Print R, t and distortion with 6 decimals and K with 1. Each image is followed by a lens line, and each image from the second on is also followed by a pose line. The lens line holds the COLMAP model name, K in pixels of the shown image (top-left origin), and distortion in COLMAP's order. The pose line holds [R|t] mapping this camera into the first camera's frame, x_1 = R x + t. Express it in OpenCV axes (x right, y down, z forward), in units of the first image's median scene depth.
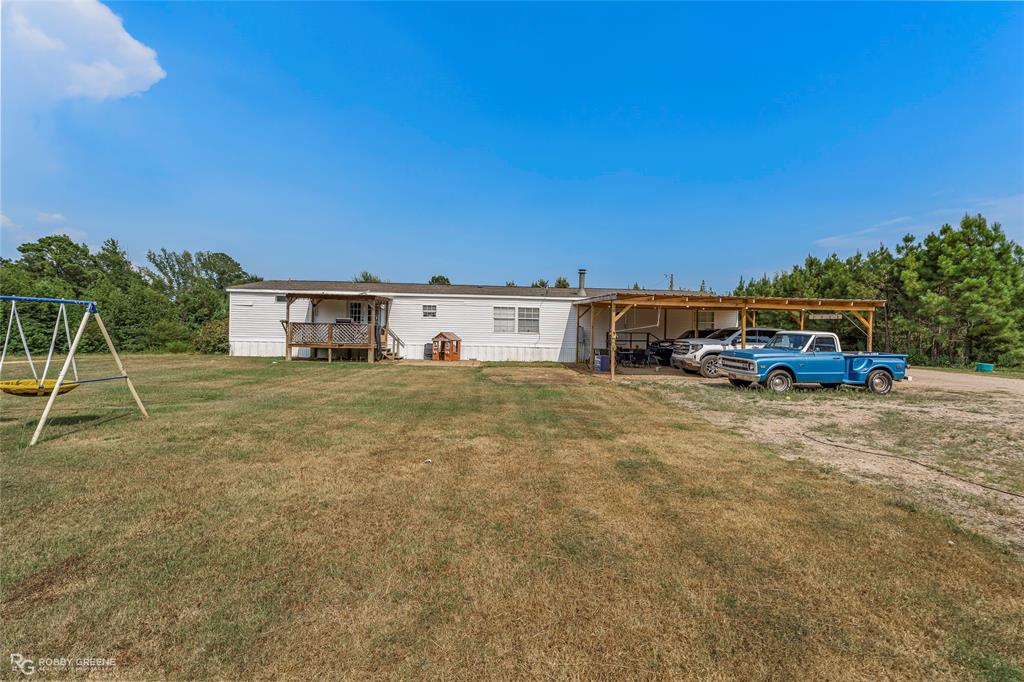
lens RADIAL K [[462.6, 0, 507.6], [0, 462.6, 340.5], [0, 0, 1]] dist [-0.005334, -0.000687]
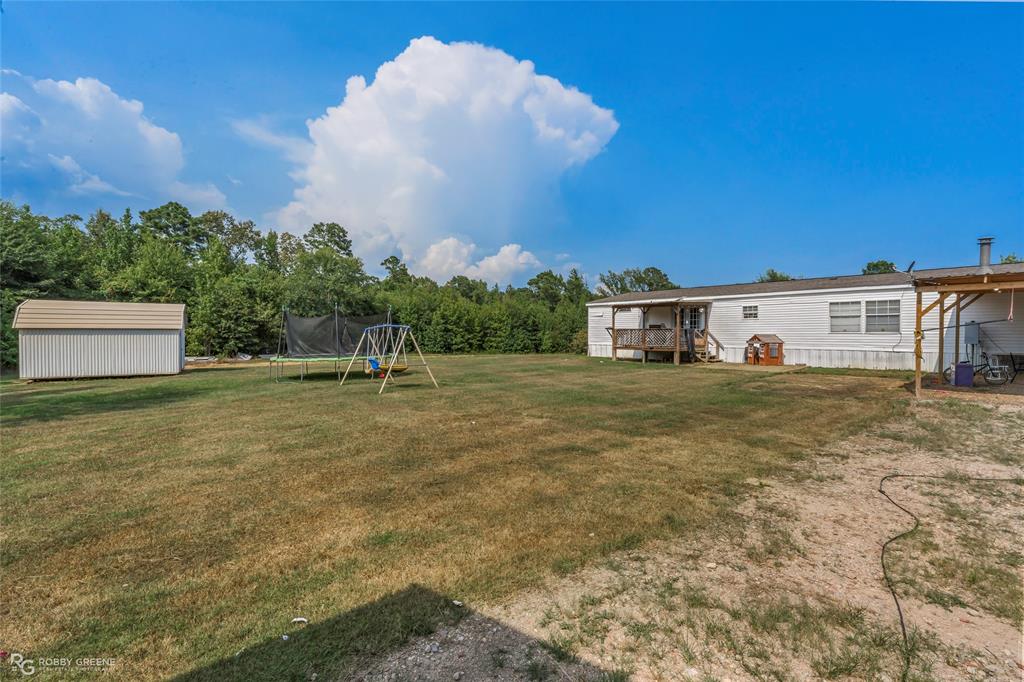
lens RADIAL K [[462.6, 0, 508.4], [0, 462.6, 339.7], [0, 0, 1]] dist [-0.005334, -0.000687]
pose [[0.627474, -0.012173, -0.778542, 0.253364], [0.005833, 0.999923, -0.010933, 0.000087], [0.778615, 0.002319, 0.627497, 0.021640]]
